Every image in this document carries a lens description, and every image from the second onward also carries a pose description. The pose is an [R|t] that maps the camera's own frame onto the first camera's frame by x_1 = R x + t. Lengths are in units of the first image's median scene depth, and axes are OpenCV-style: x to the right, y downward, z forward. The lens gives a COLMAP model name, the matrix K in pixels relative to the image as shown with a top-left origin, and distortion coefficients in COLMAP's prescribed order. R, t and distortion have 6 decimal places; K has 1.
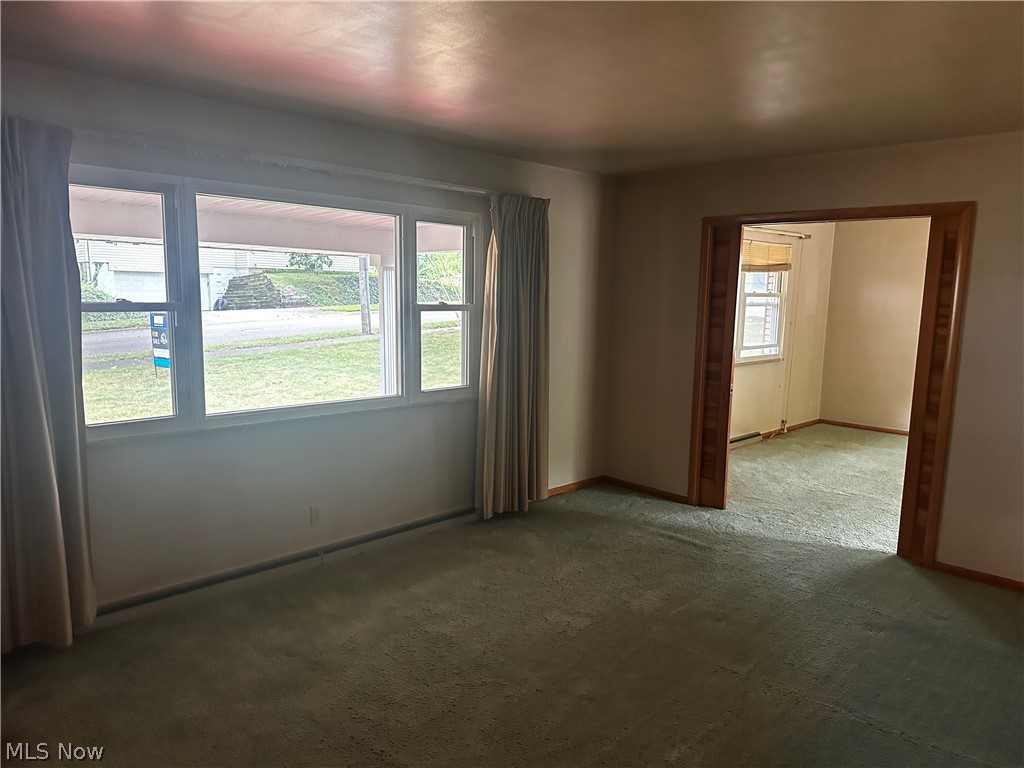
lens RADIAL K [[719.4, 0, 512.8], [0, 719.4, 389.2], [0, 0, 1]] dist [0.076945, -0.091469]
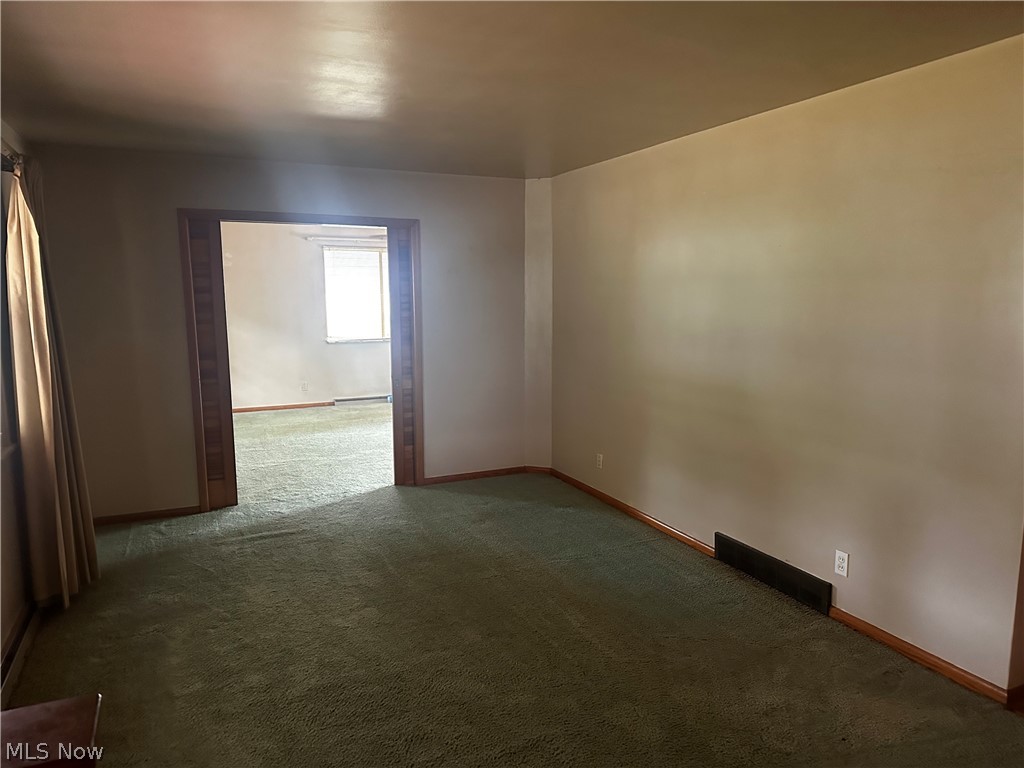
lens RADIAL K [[719.4, 0, 512.8], [0, 719.4, 389.2], [0, 0, 1]] dist [0.076945, -0.091469]
pose [[0.335438, -0.155802, 0.929089, -0.516031], [0.141942, 0.983329, 0.113651, -0.053571], [-0.931307, 0.093754, 0.351961, 0.293566]]
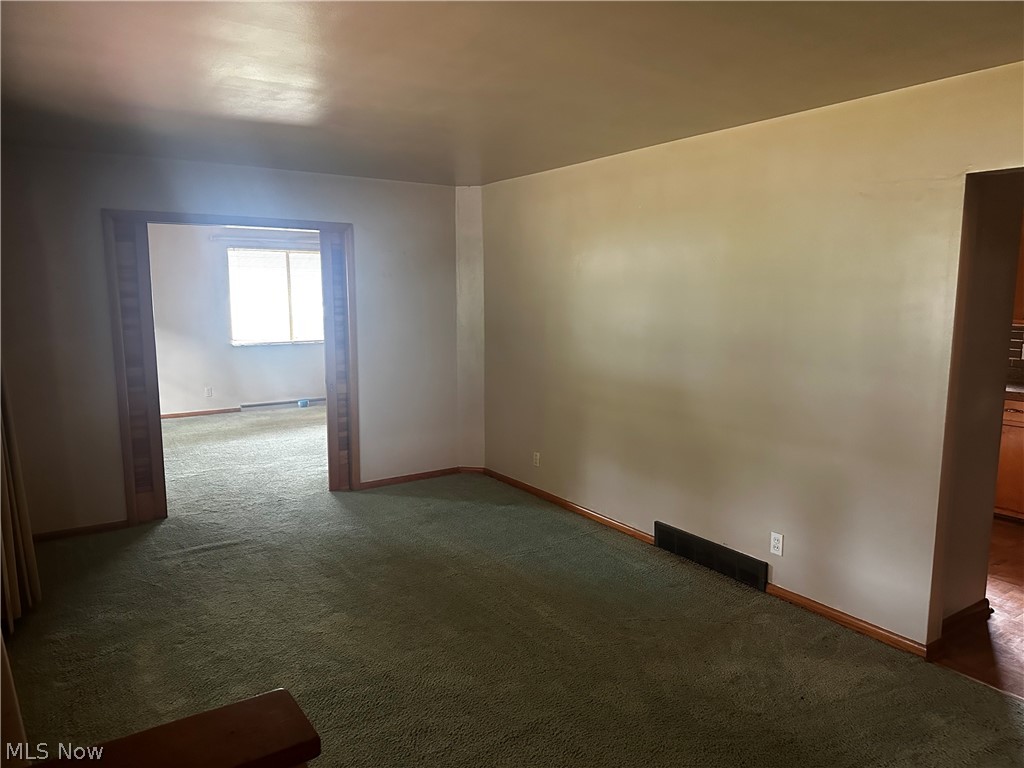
lens RADIAL K [[720.7, 0, 507.6], [0, 720.7, 385.4], [0, 0, 1]] dist [0.092372, -0.139866]
pose [[0.185322, -0.155435, 0.970307, -0.567718], [0.140636, 0.981442, 0.130358, -0.072393], [-0.972562, 0.112302, 0.203743, 0.362982]]
